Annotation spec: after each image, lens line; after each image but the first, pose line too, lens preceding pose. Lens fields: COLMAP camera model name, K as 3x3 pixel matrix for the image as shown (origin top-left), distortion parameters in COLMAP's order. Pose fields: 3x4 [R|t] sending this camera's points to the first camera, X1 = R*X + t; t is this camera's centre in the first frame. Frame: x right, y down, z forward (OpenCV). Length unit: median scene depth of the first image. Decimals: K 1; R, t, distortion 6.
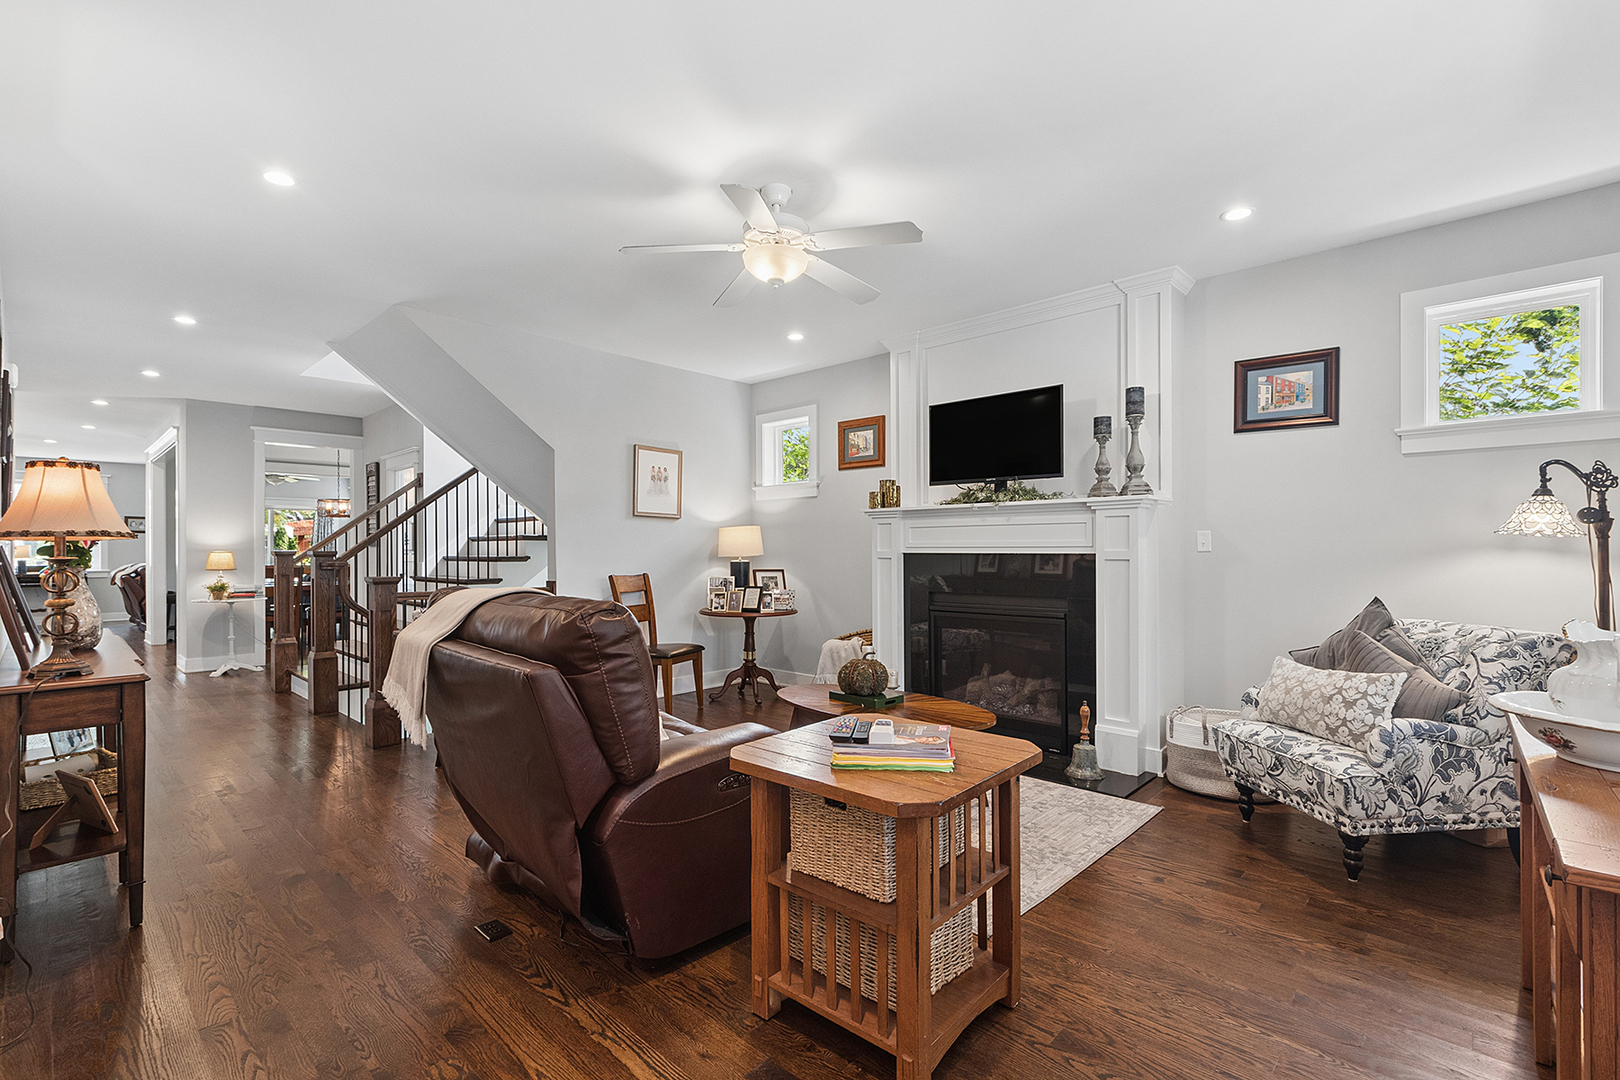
lens RADIAL K [[715.9, 0, 818.0], [0, 715.9, 548.2], [0, 0, 1]] dist [-0.003280, 0.000035]
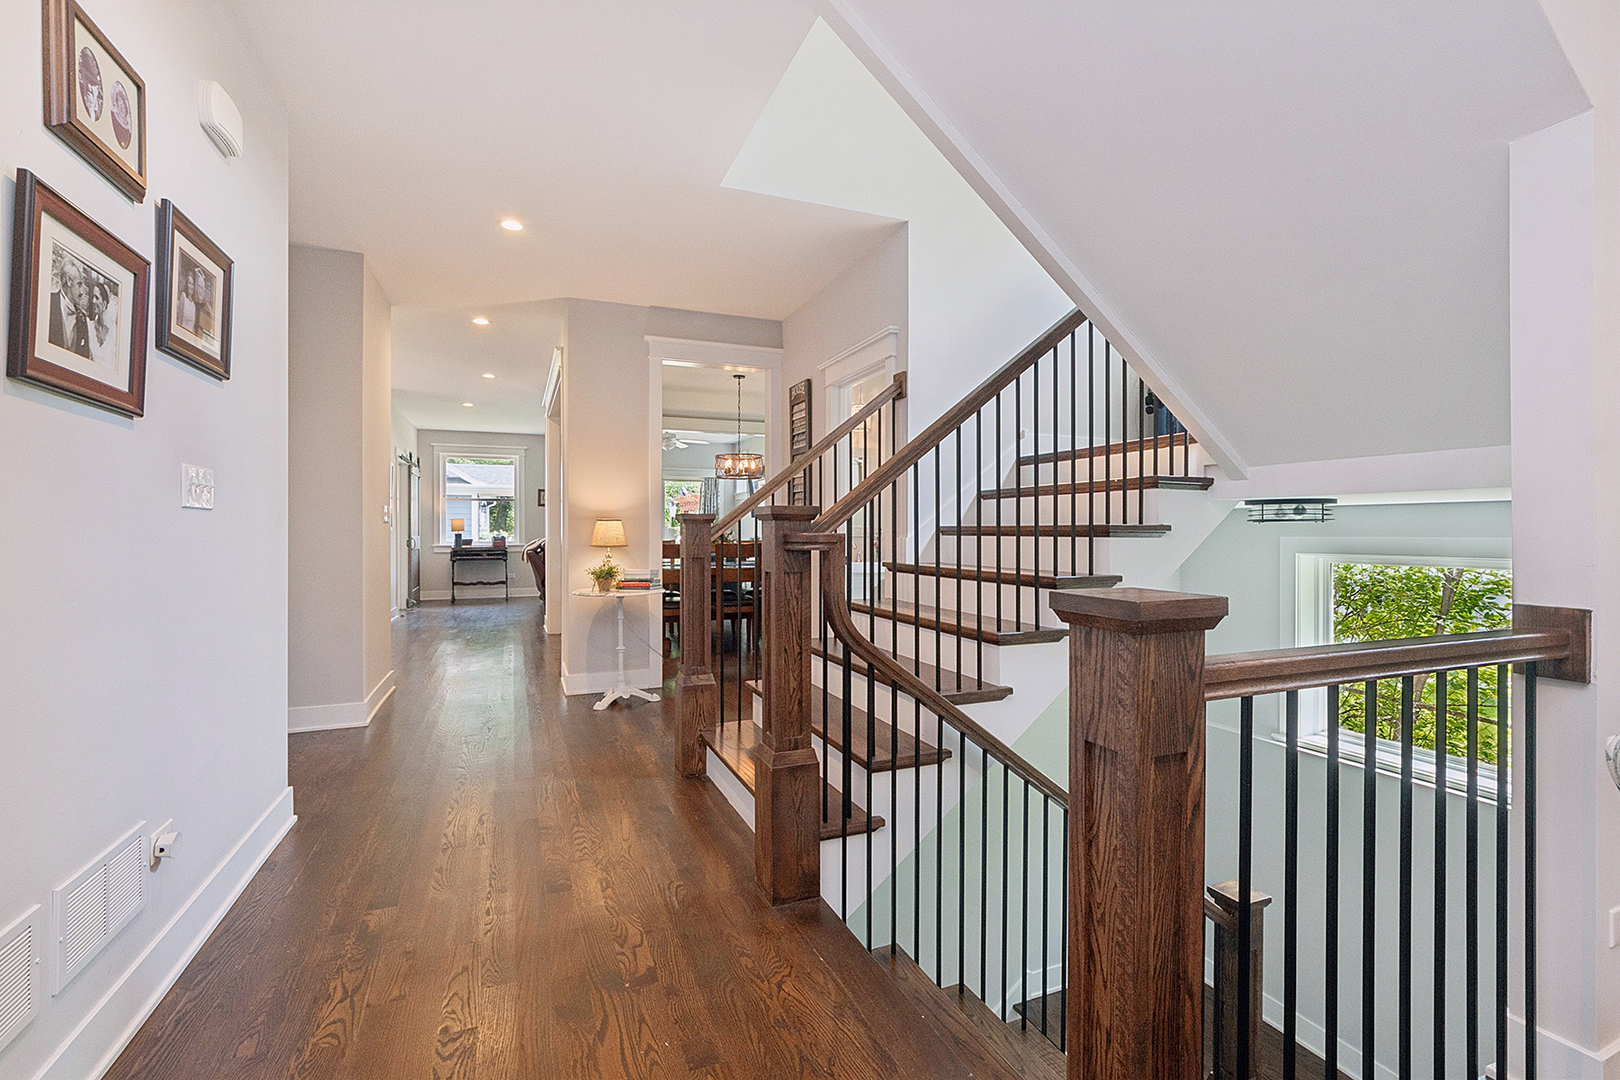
lens RADIAL K [[715.9, 0, 804.8], [0, 715.9, 535.2], [0, 0, 1]] dist [-0.003280, 0.000035]
pose [[0.900800, 0.007035, -0.434178, -0.384003], [-0.005803, 0.999974, 0.004164, 0.016317], [0.434196, -0.001231, 0.900818, 0.481002]]
